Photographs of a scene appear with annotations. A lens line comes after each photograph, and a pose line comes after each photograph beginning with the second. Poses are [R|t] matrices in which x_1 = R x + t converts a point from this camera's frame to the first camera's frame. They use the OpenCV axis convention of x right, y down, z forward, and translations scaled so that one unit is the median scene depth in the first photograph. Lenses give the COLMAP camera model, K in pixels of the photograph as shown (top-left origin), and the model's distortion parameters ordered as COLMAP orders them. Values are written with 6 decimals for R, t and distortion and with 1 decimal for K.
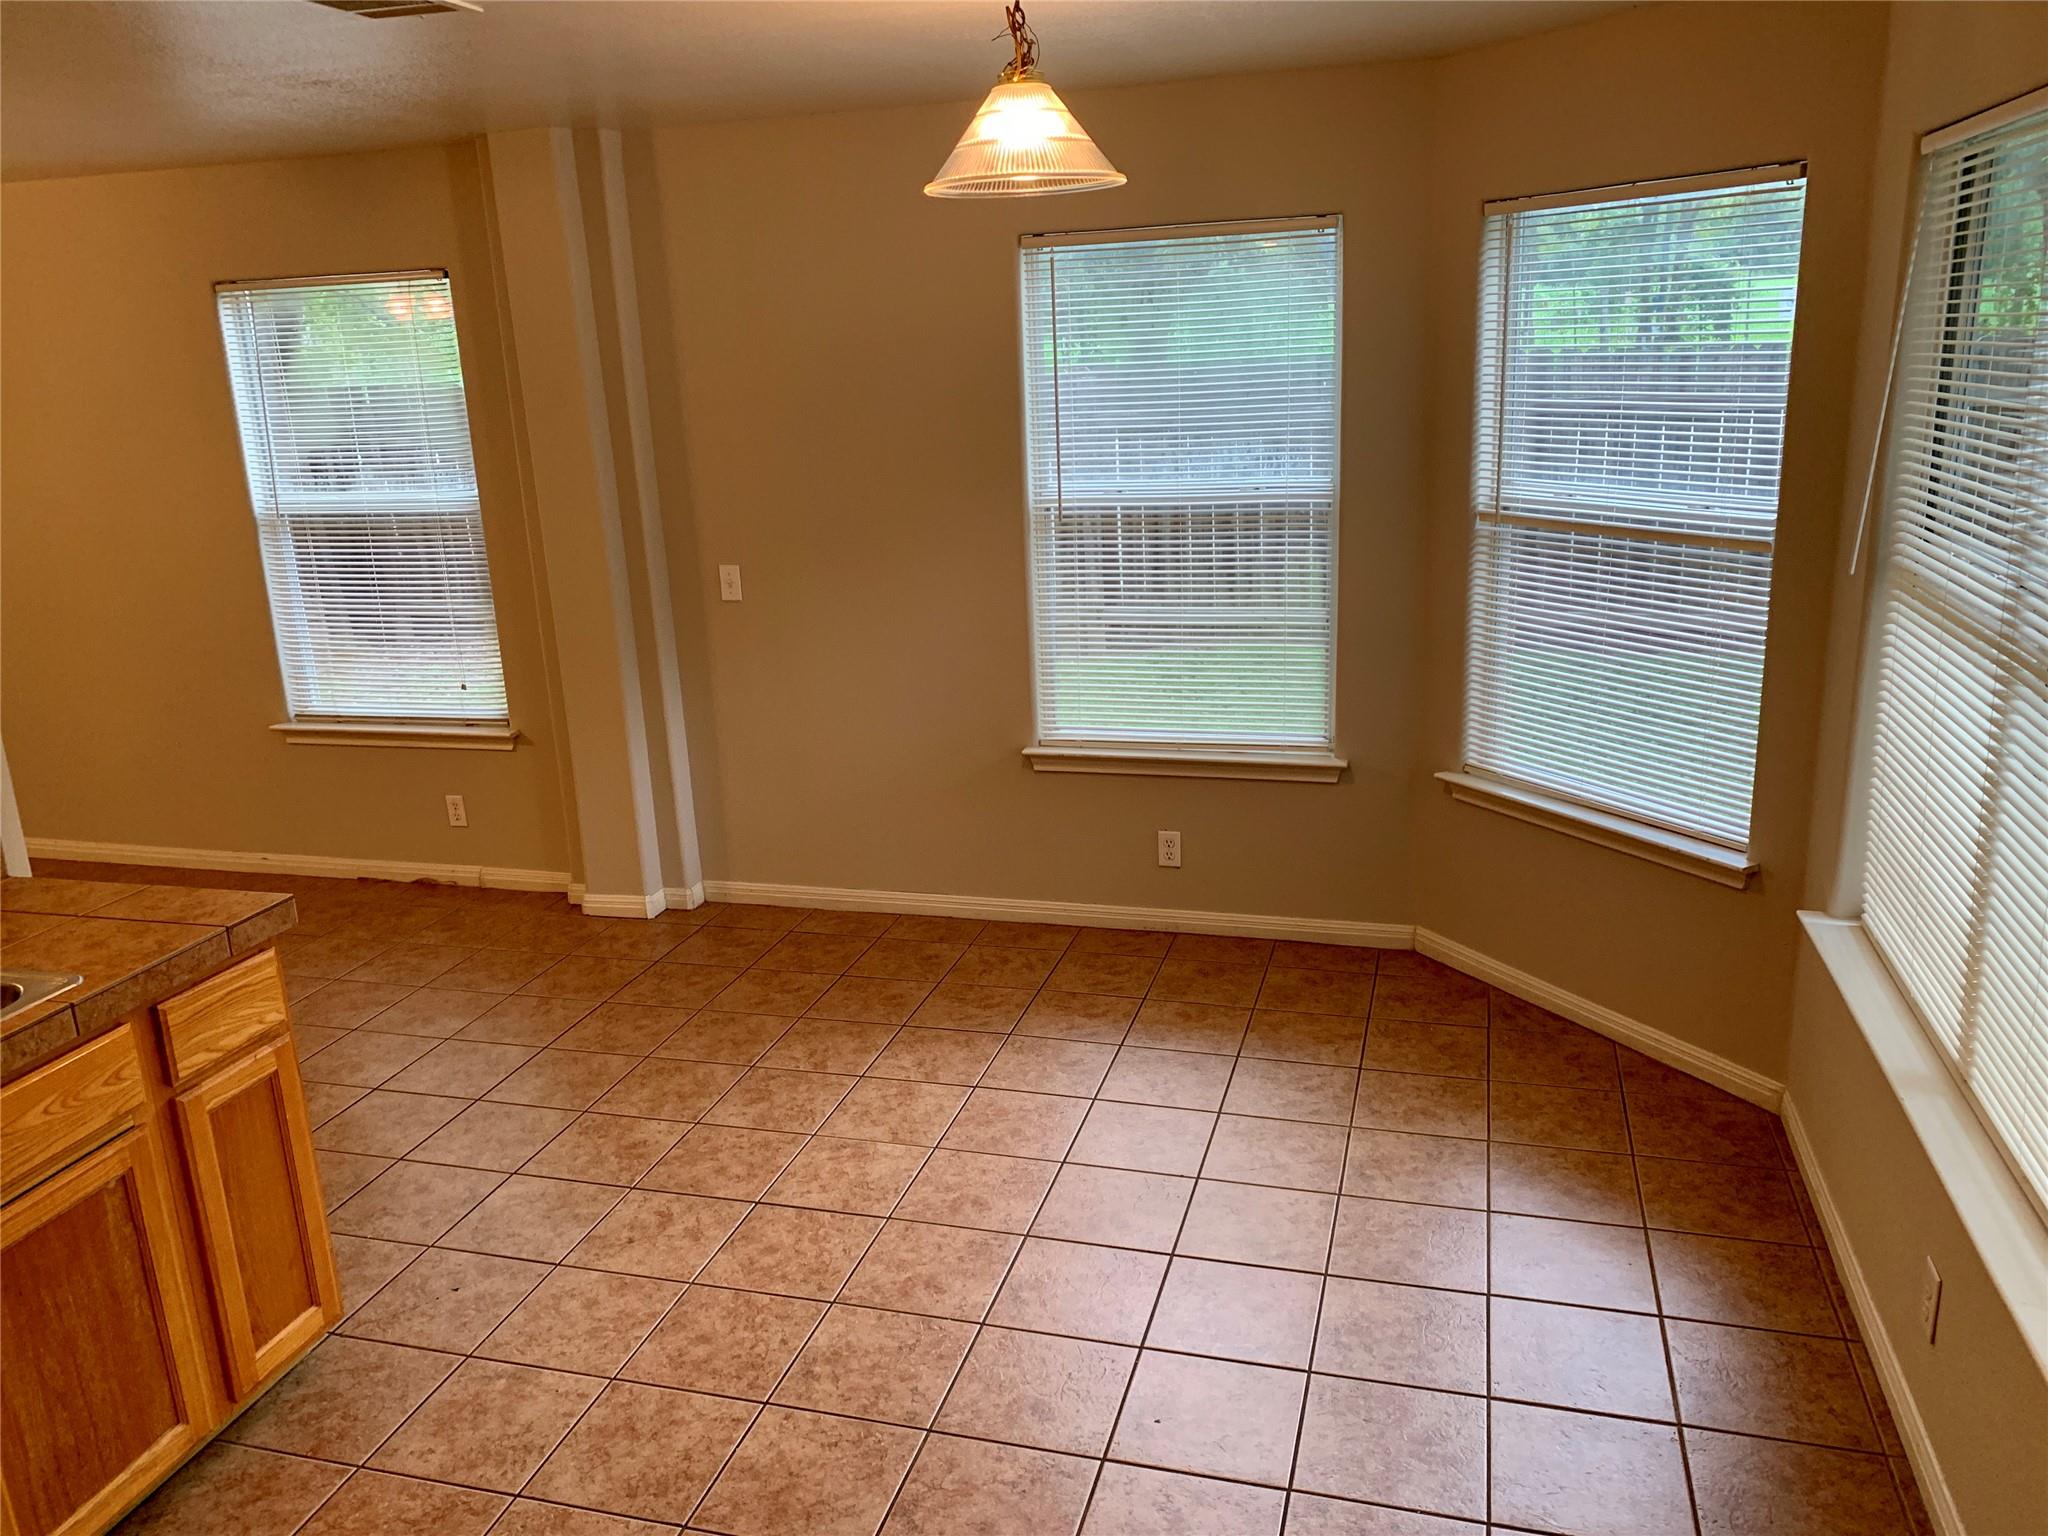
lens RADIAL K [[1557.4, 0, 1007.0], [0, 1557.4, 765.5], [0, 0, 1]] dist [0.055603, -0.059444]
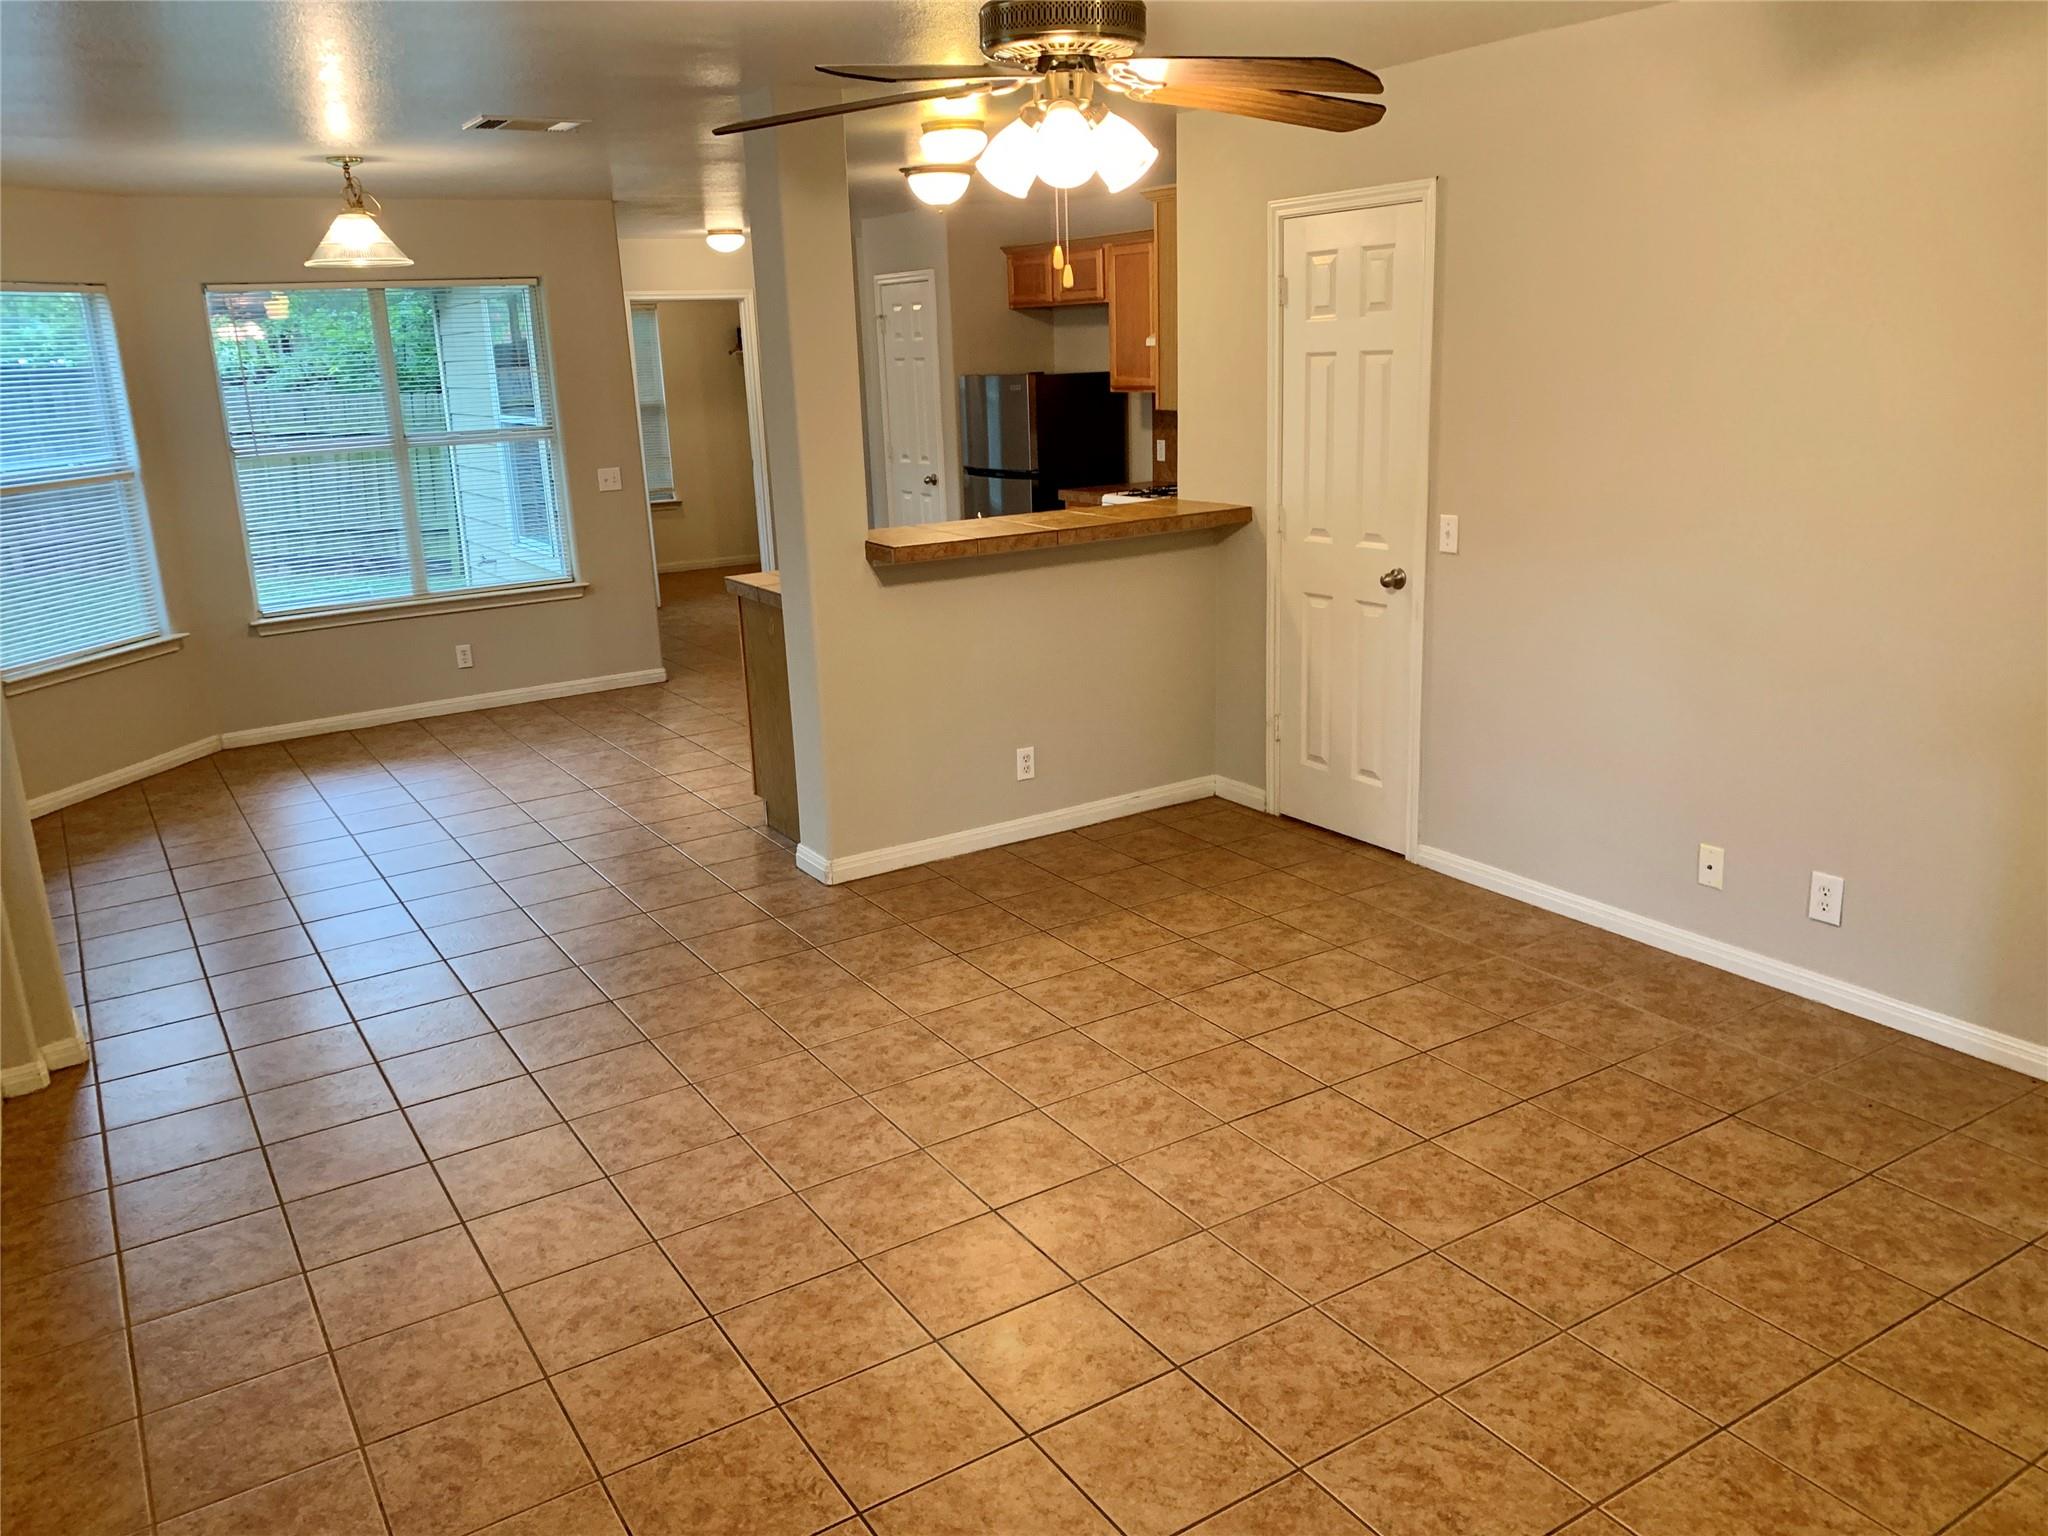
lens RADIAL K [[1557.4, 0, 1007.0], [0, 1557.4, 765.5], [0, 0, 1]] dist [0.055603, -0.059444]
pose [[-0.740427, -0.108322, 0.663350, -1.710826], [0.248858, 0.872608, 0.420267, -0.382717], [-0.624369, 0.476258, -0.619146, 1.729416]]
